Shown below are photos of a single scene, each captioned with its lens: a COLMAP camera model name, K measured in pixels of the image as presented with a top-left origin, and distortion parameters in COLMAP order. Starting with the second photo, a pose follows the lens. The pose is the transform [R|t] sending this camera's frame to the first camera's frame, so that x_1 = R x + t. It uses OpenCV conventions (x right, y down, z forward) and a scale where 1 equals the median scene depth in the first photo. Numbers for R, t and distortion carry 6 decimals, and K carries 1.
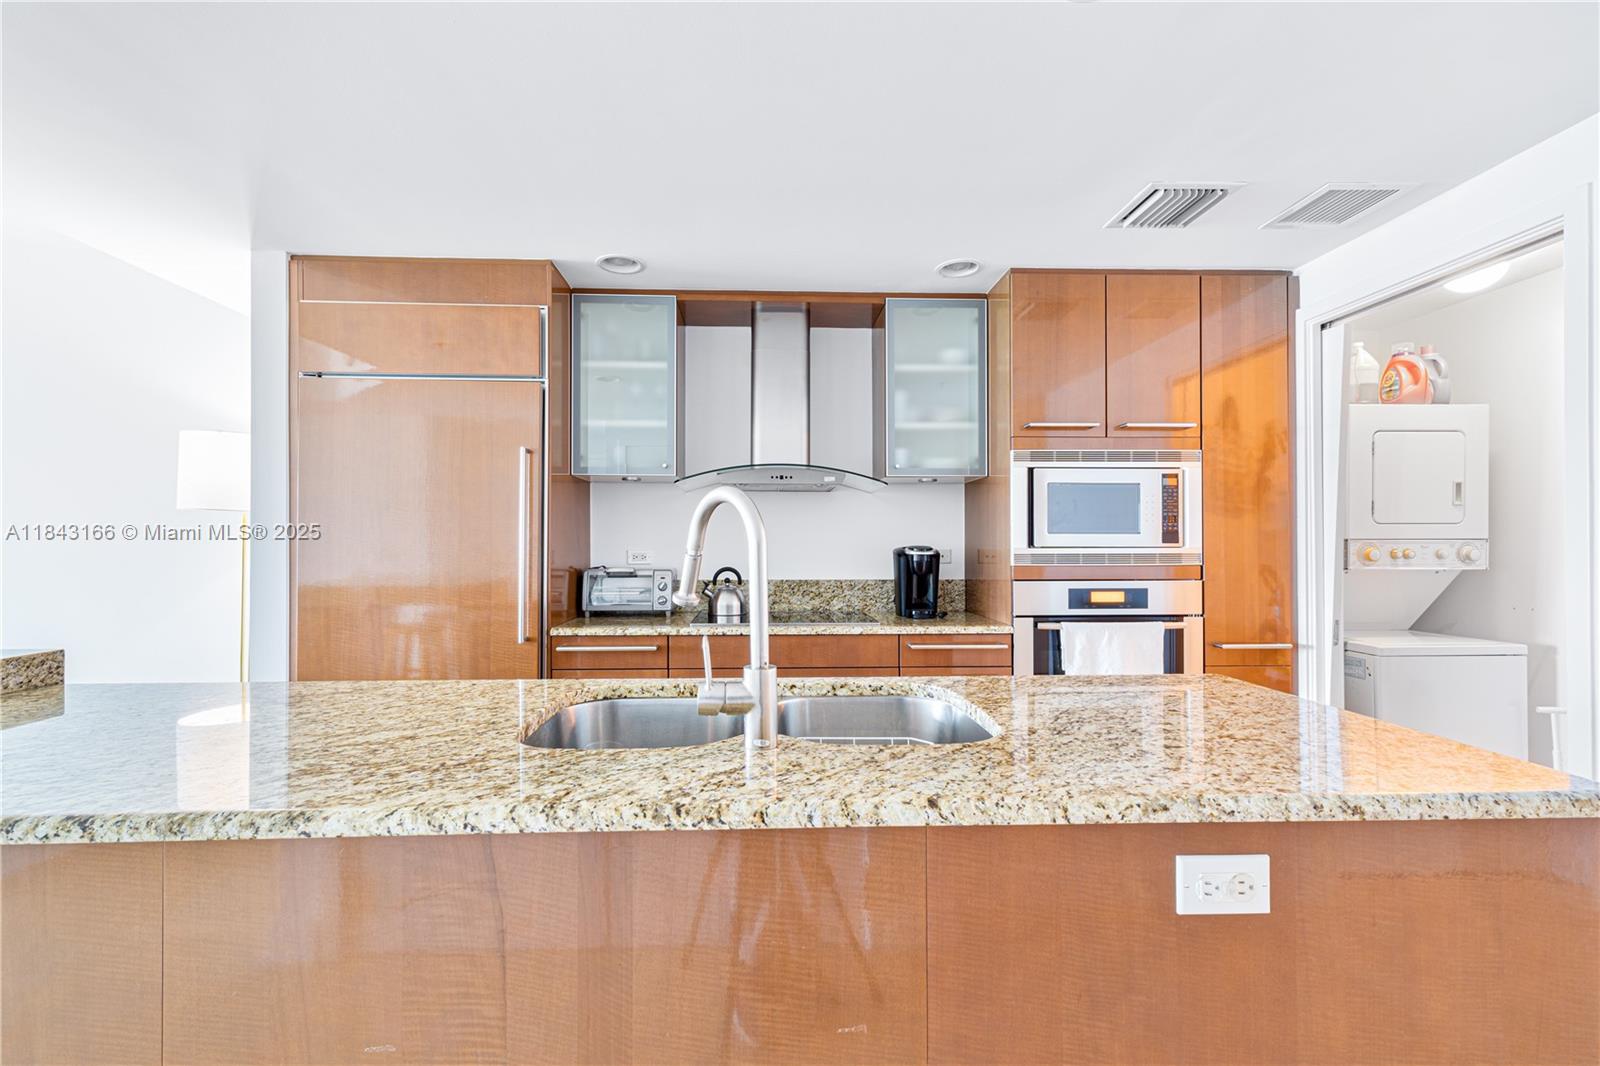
lens RADIAL K [[674.2, 0, 791.3], [0, 674.2, 542.5], [0, 0, 1]] dist [0.006099, -0.000379]
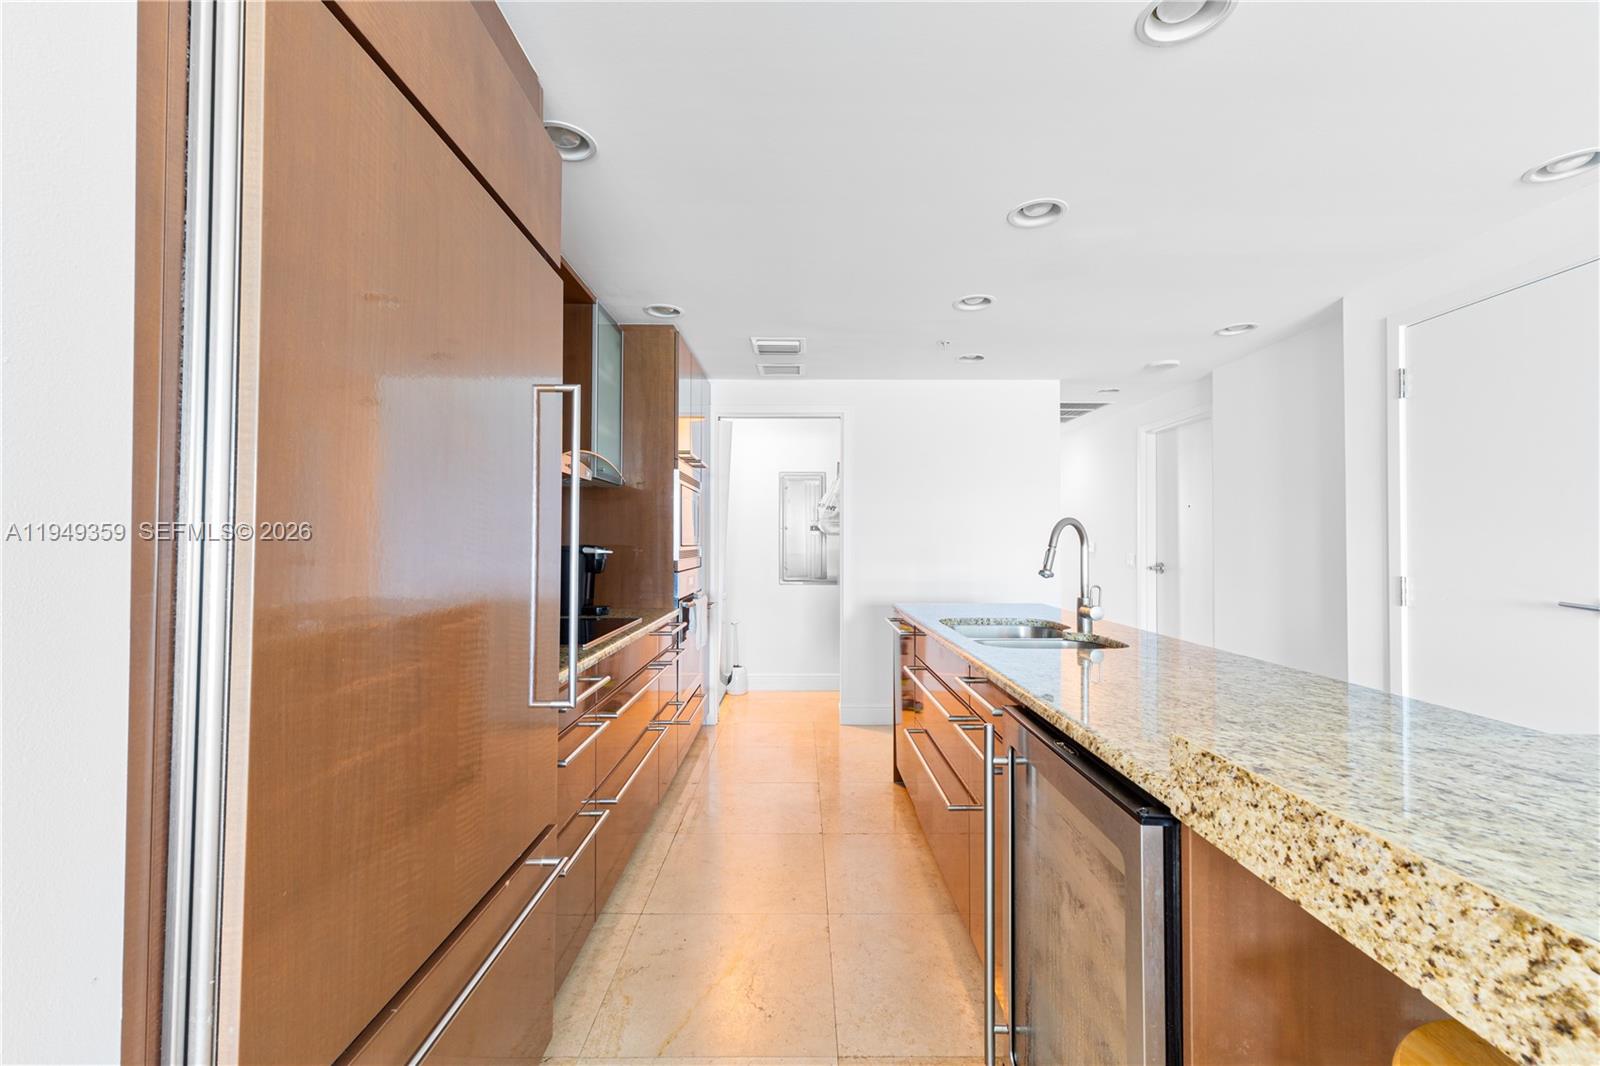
lens RADIAL K [[674.2, 0, 804.0], [0, 674.2, 529.2], [0, 0, 1]] dist [0.006099, -0.000379]
pose [[0.030922, 0.019922, 0.999323, -0.927680], [-0.008800, 0.999768, -0.019659, -0.001638], [-0.999483, -0.008186, 0.031091, 0.714236]]
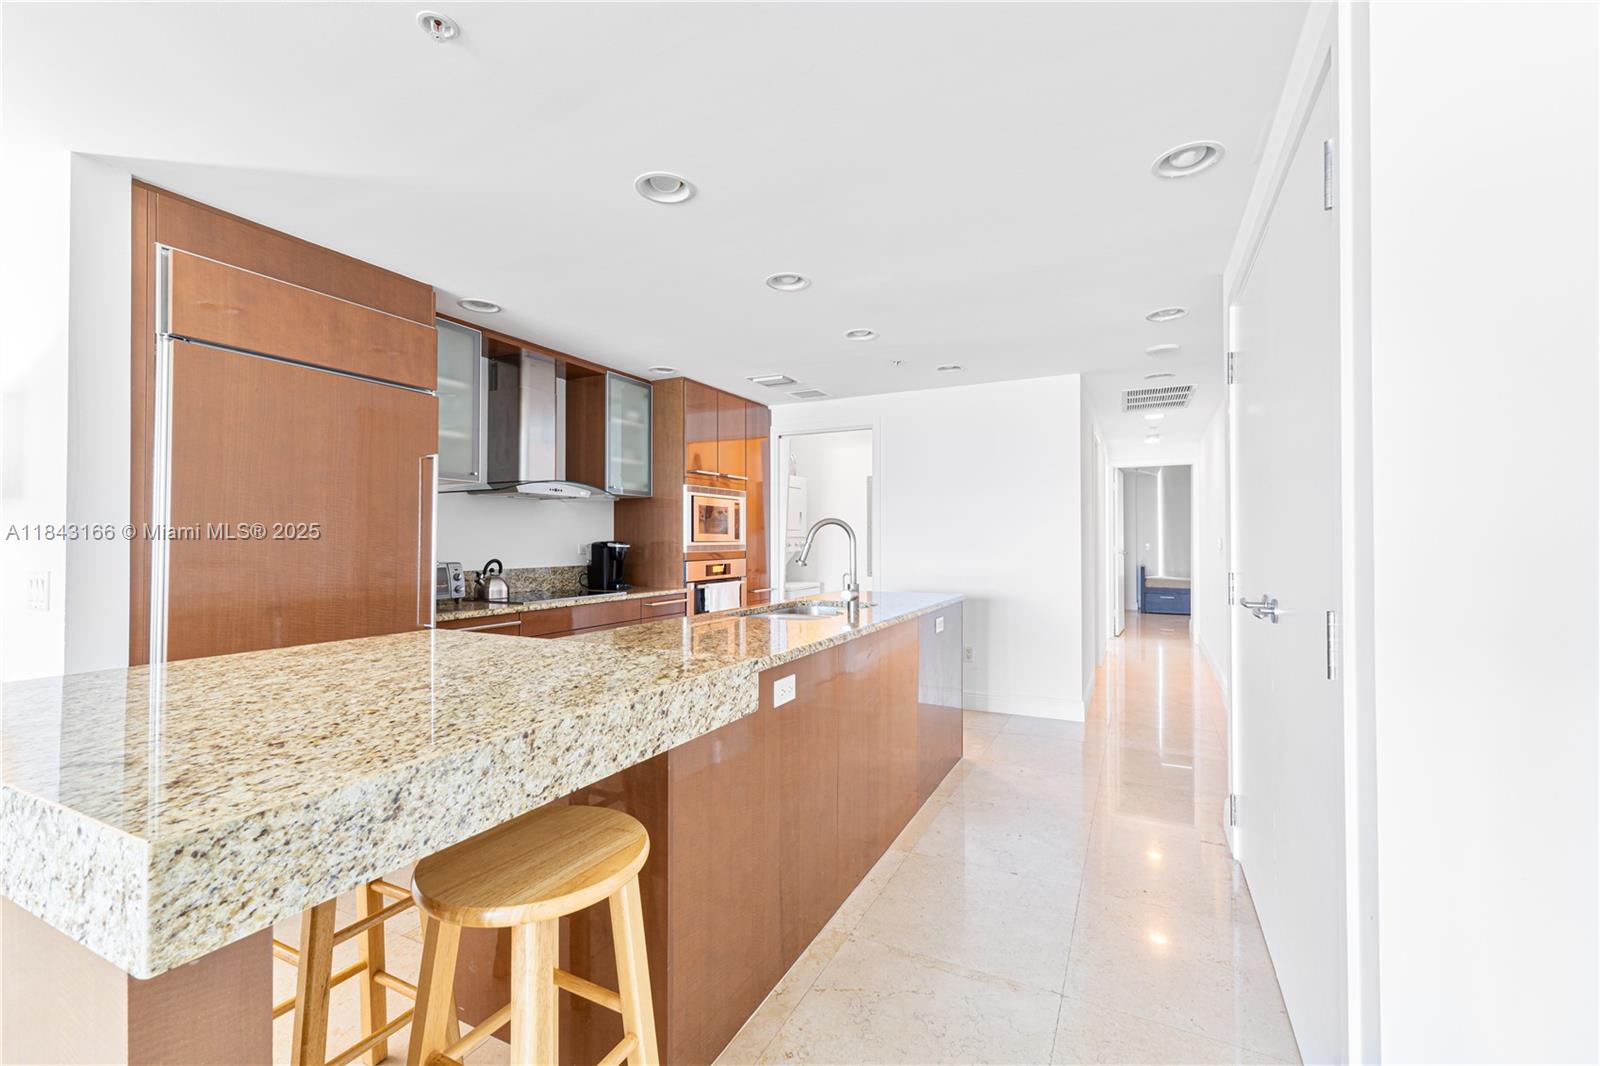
lens RADIAL K [[674.2, 0, 800.9], [0, 674.2, 520.2], [0, 0, 1]] dist [0.006099, -0.000379]
pose [[0.480276, 0.024544, 0.876774, -1.010815], [-0.005225, 0.999671, -0.025122, -0.005926], [-0.877102, 0.007485, 0.480246, -0.068425]]
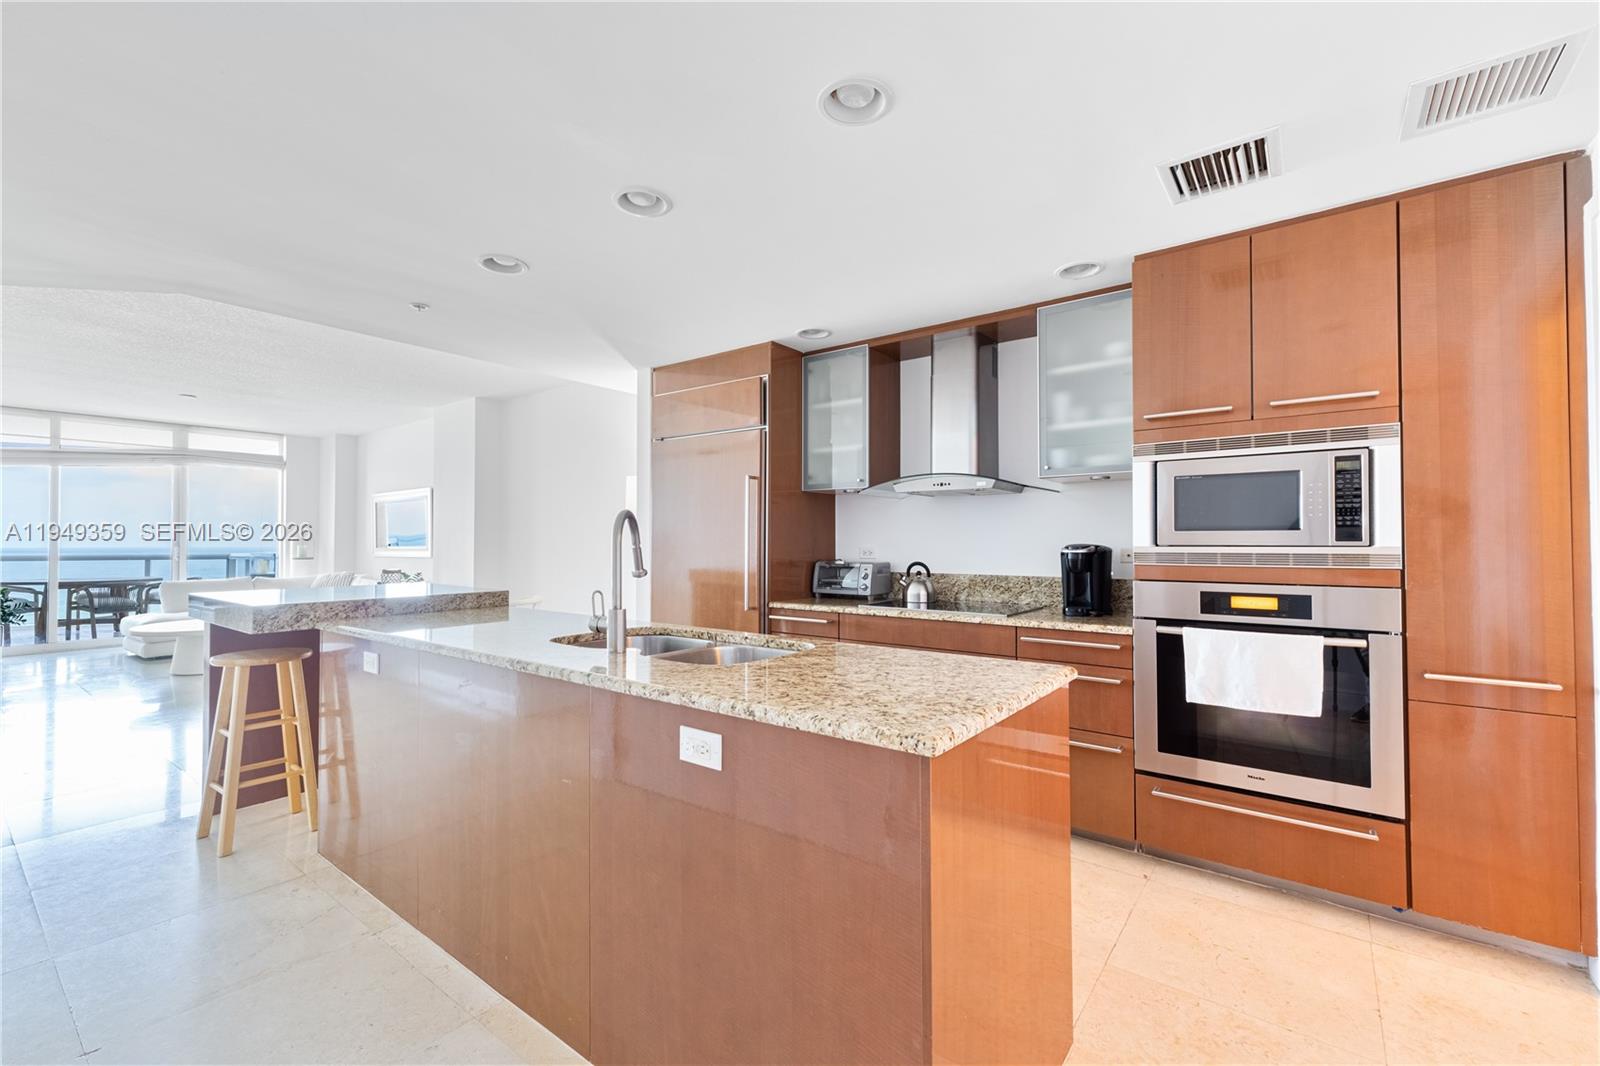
lens RADIAL K [[674.2, 0, 814.1], [0, 674.2, 529.8], [0, 0, 1]] dist [0.006099, -0.000379]
pose [[0.778065, -0.011169, -0.628084, 0.572278], [0.001043, 0.999864, -0.016489, -0.000033], [0.628183, 0.012174, 0.777970, -0.035234]]
